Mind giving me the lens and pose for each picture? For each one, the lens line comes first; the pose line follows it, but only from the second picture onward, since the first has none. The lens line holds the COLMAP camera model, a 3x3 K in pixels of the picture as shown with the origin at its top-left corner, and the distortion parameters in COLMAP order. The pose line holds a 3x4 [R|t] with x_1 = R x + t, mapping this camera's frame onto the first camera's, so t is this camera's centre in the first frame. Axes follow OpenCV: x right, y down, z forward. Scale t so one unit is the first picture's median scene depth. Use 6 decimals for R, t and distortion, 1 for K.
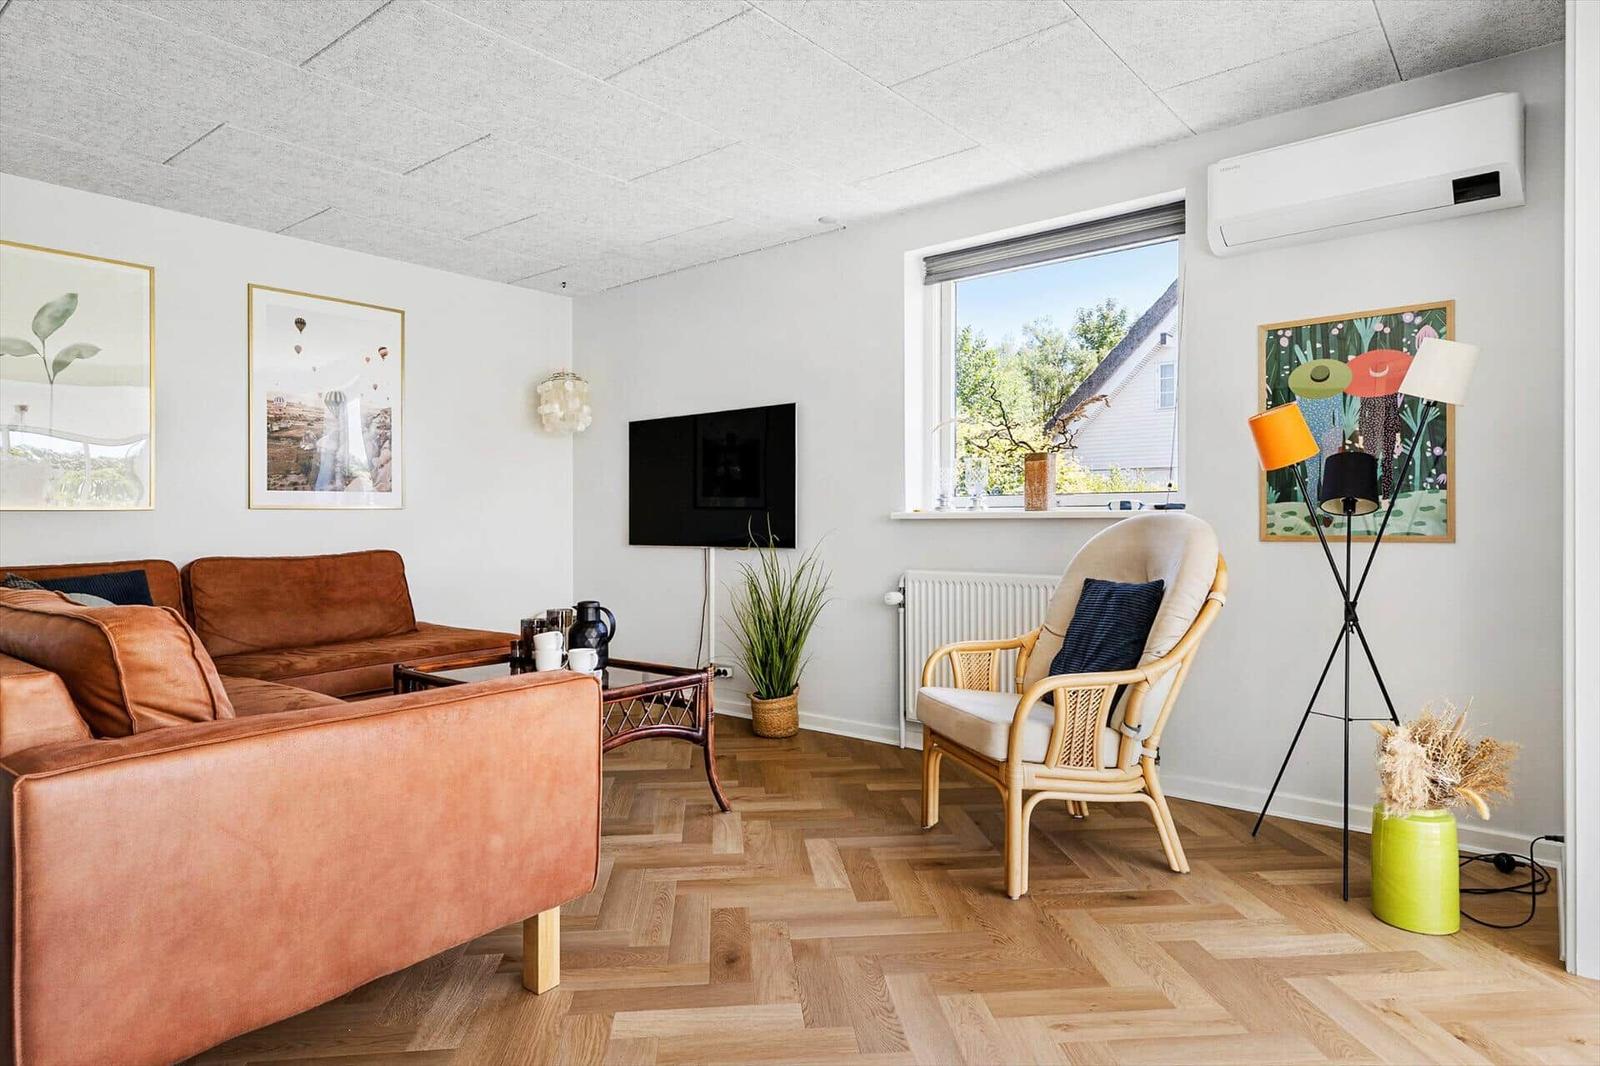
lens RADIAL K [[915.2, 0, 809.0], [0, 915.2, 518.9], [0, 0, 1]] dist [0.002583, 0.000552]
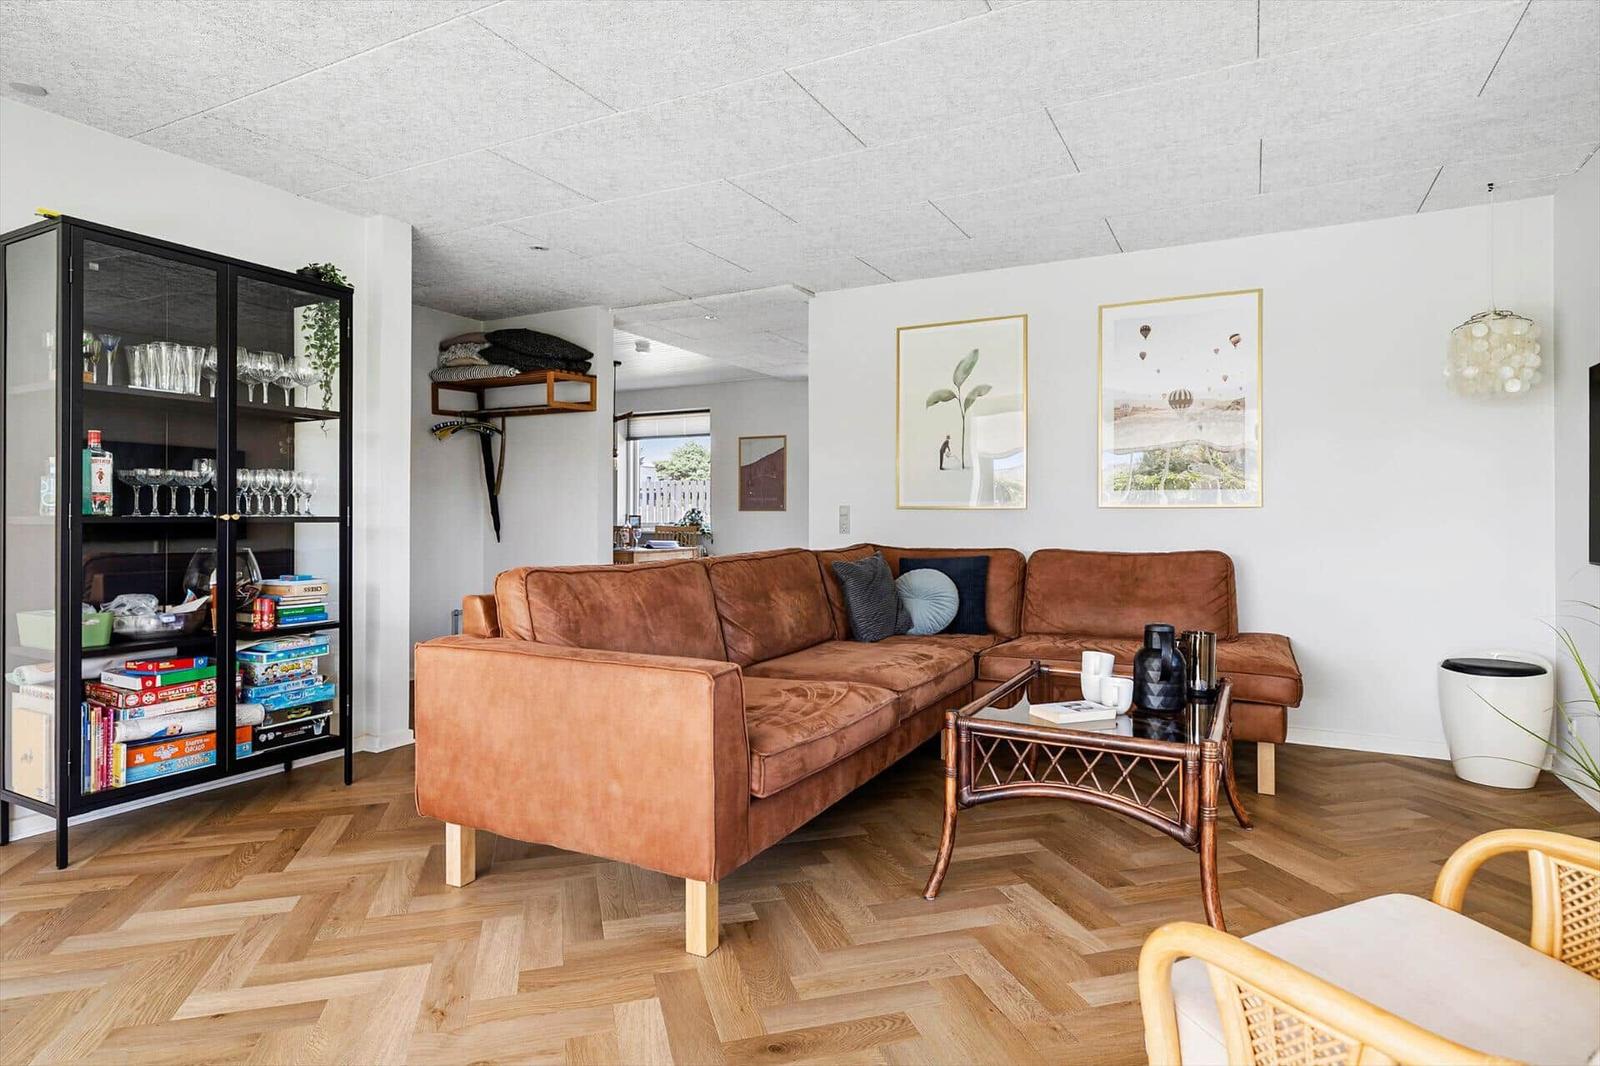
lens RADIAL K [[859.9, 0, 790.3], [0, 859.9, 512.6], [0, 0, 1]] dist [-0.000667, 0.000391]
pose [[0.182923, 0.004093, -0.983119, 0.402643], [-0.006417, 0.999975, 0.002969, -0.006599], [0.983106, 0.005765, 0.182945, 0.505050]]
